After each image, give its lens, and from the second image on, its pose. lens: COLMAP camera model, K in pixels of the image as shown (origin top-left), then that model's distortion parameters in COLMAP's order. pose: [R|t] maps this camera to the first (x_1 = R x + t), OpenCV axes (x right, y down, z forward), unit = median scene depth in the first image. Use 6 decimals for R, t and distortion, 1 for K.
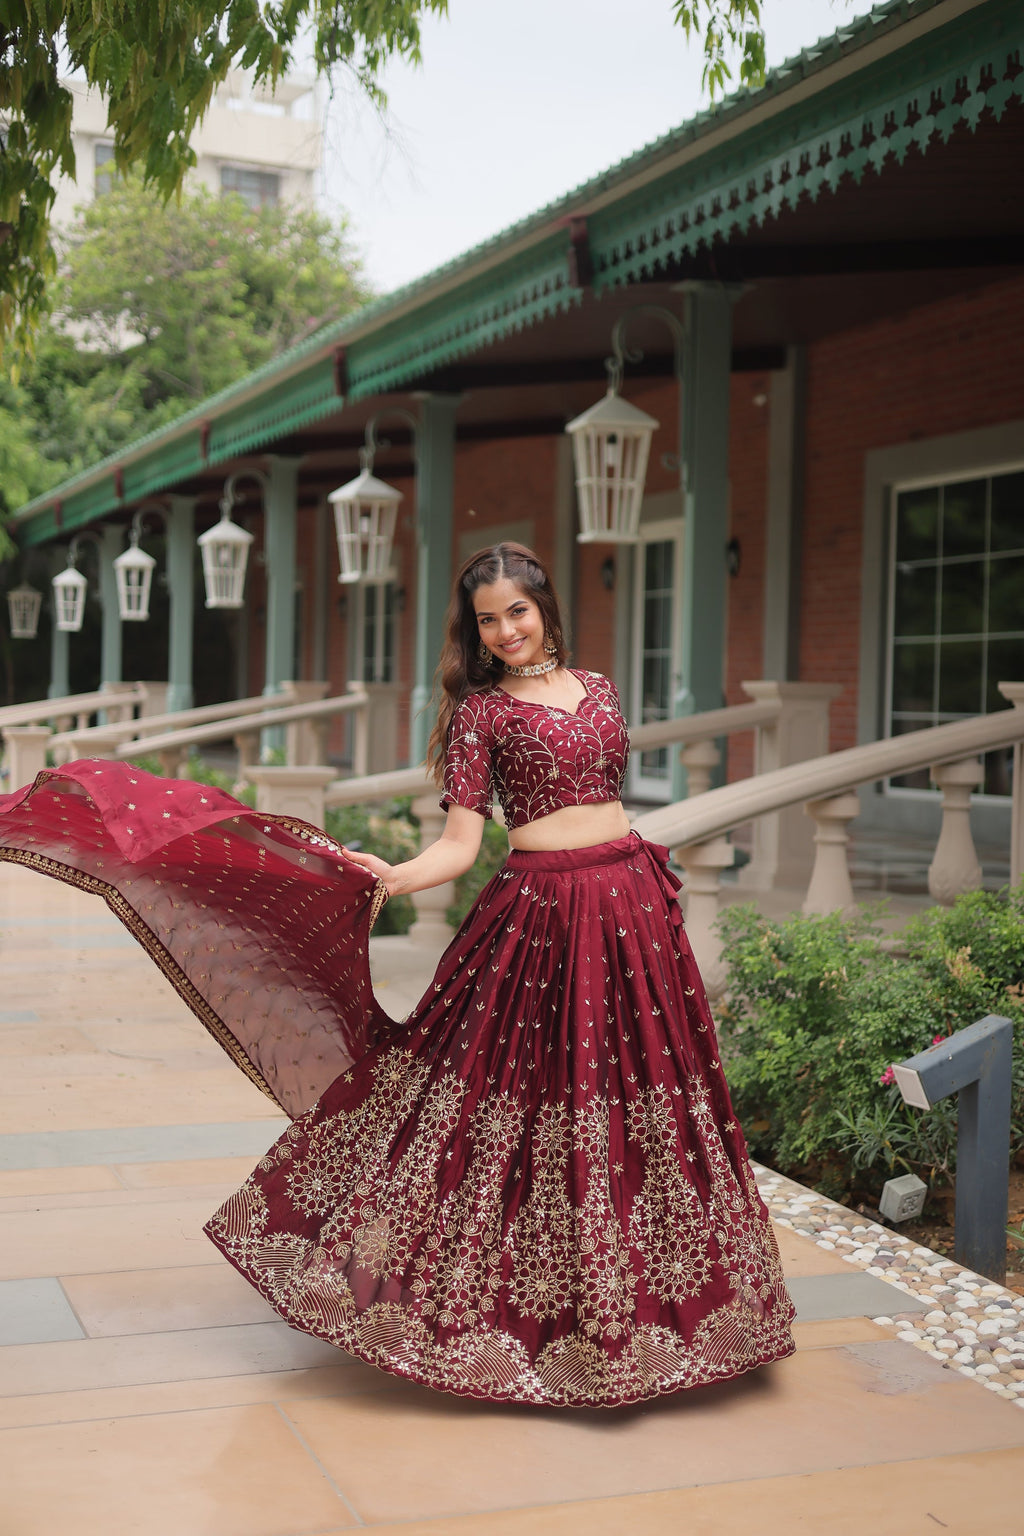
lens RADIAL K [[2030.9, 0, 517.0], [0, 2030.9, 764.4], [0, 0, 1]] dist [0.037061, -0.165499]
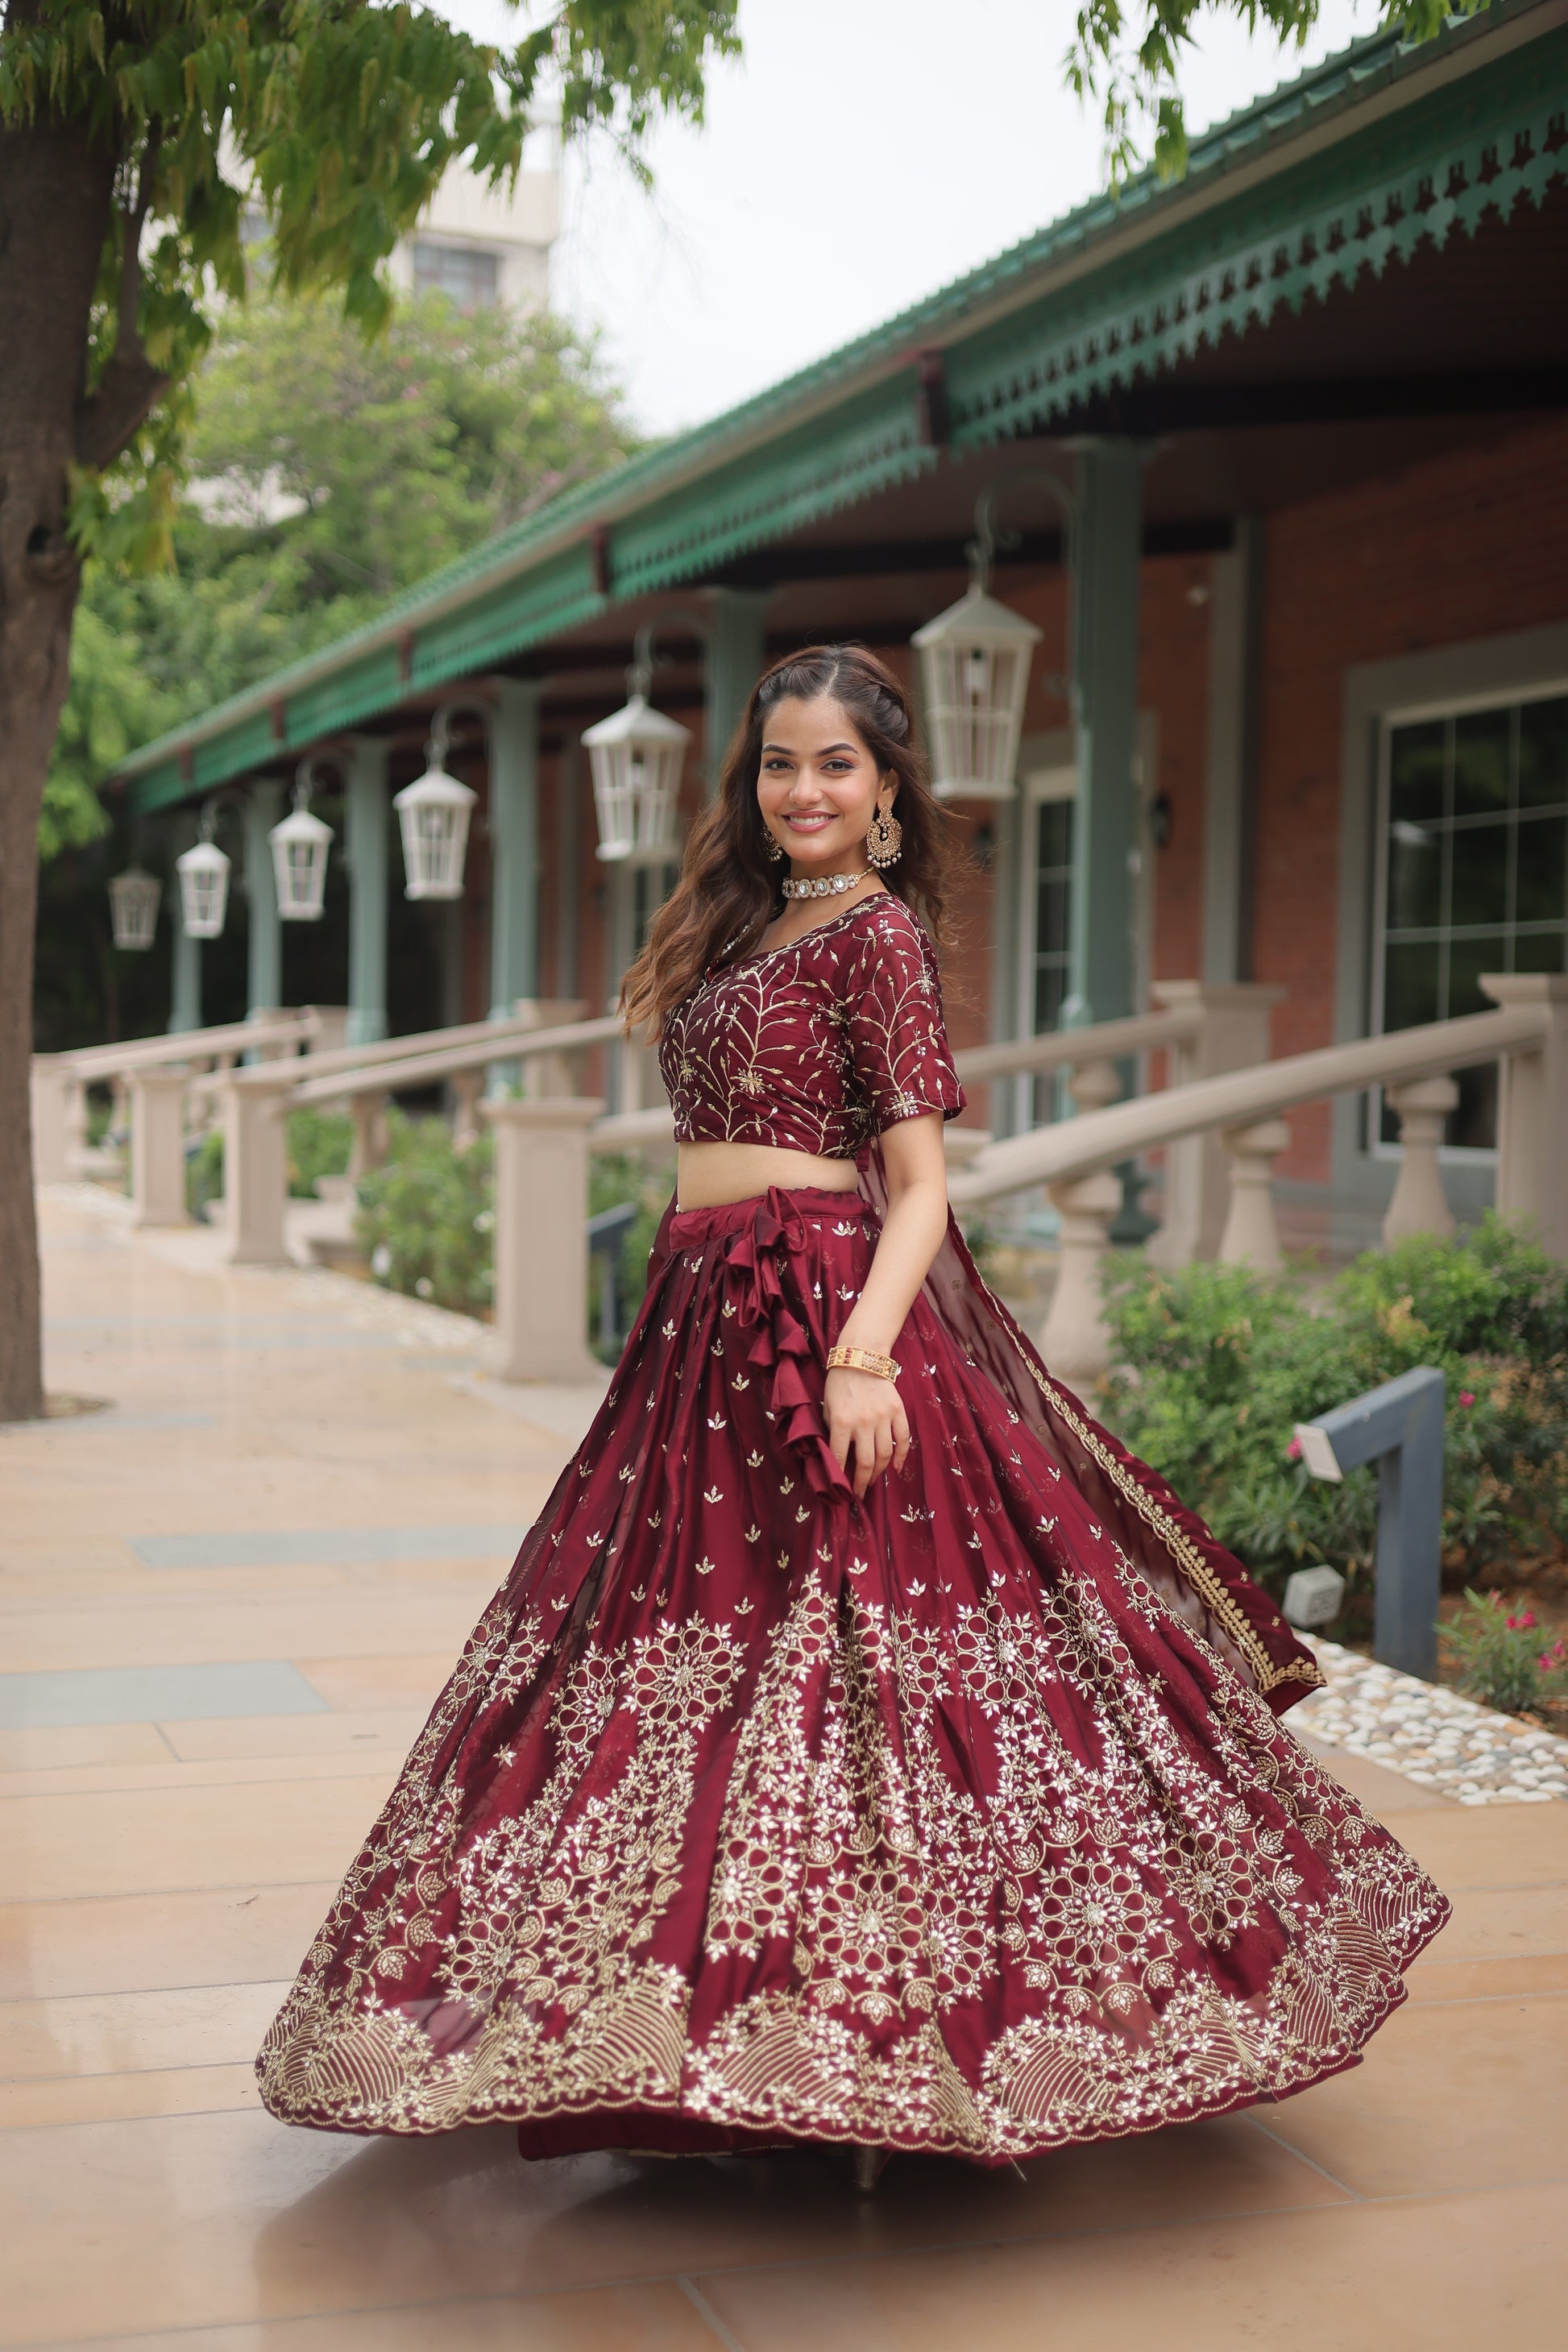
lens RADIAL K [[3104.6, 0, 790.6], [0, 3104.6, 1200.3], [0, 0, 1]] dist [0.030104, -0.138155]
pose [[0.999741, -0.001525, -0.022699, 0.004003], [0.001906, 0.999857, 0.016795, 0.014306], [0.022670, -0.016833, 0.999601, -0.100823]]
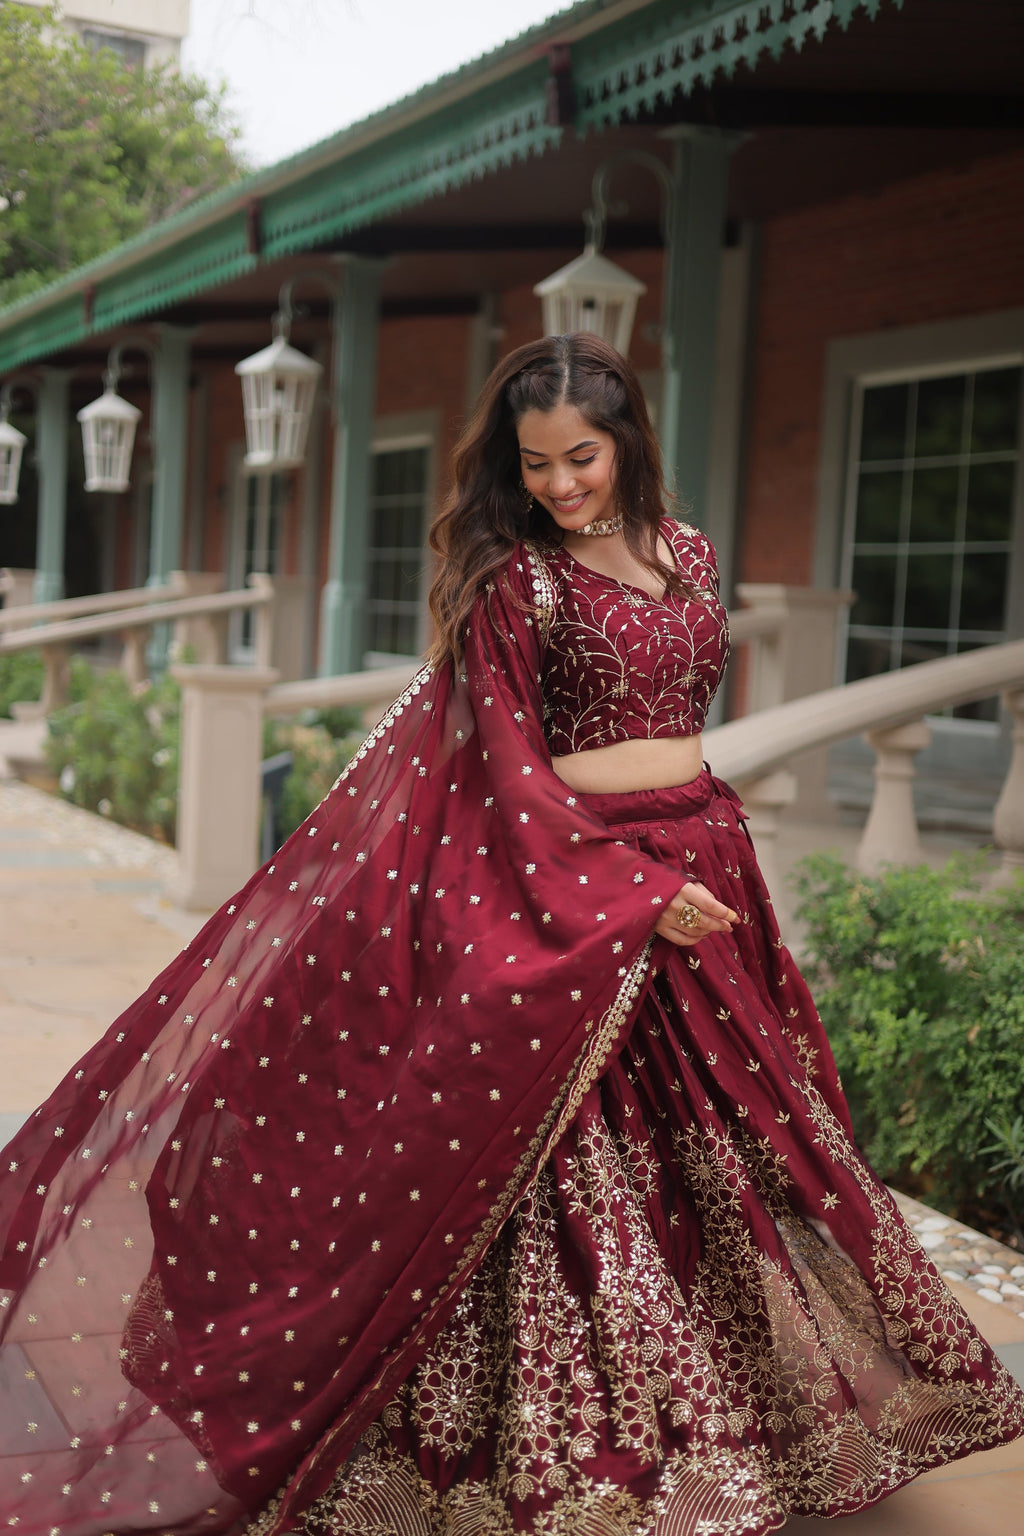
lens RADIAL K [[2047.1, 0, 496.7], [0, 2047.1, 792.6], [0, 0, 1]] dist [0.034169, -0.152441]
pose [[0.997560, 0.025560, 0.064962, -0.037997], [-0.029337, 0.997893, 0.057877, 0.000333], [-0.063346, -0.059641, 0.996208, 0.090778]]
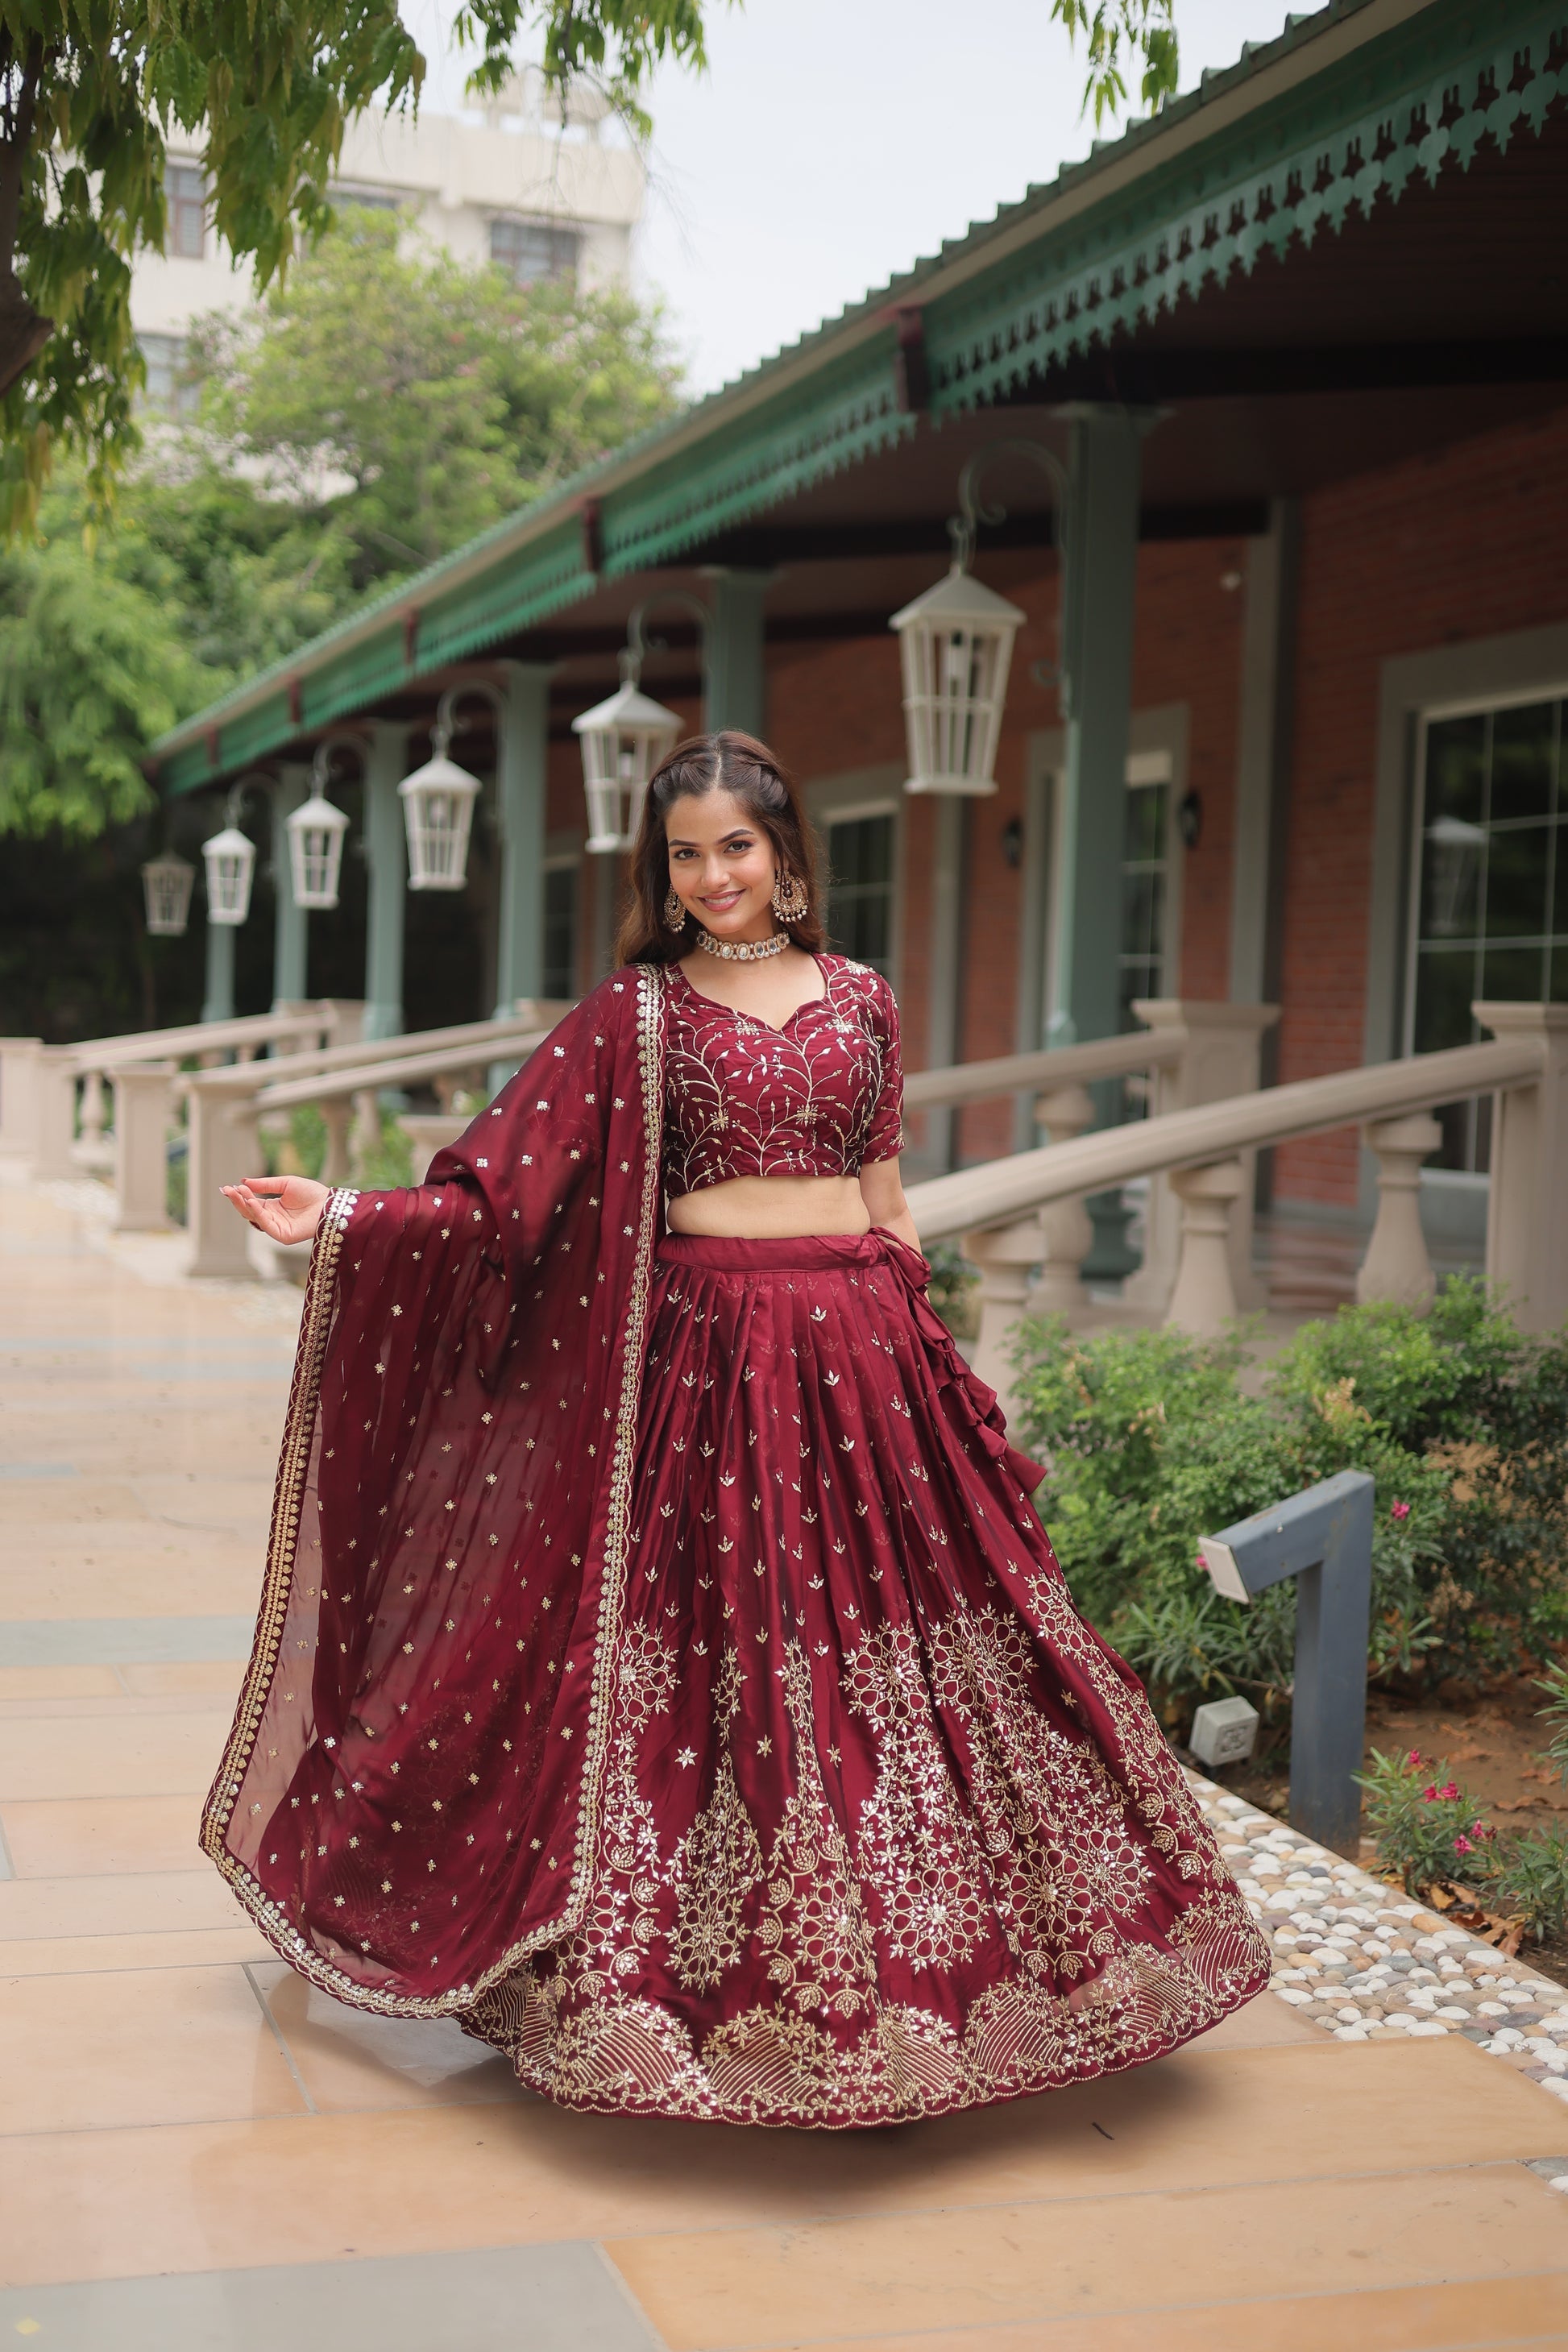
lens RADIAL K [[3103.0, 0, 815.5], [0, 3103.0, 1207.5], [0, 0, 1]] dist [0.033250, -0.154457]
pose [[0.998993, 0.013392, -0.042824, 0.038955], [-0.012421, 0.999662, 0.022860, 0.004487], [0.043115, -0.022305, 0.998821, -0.028523]]
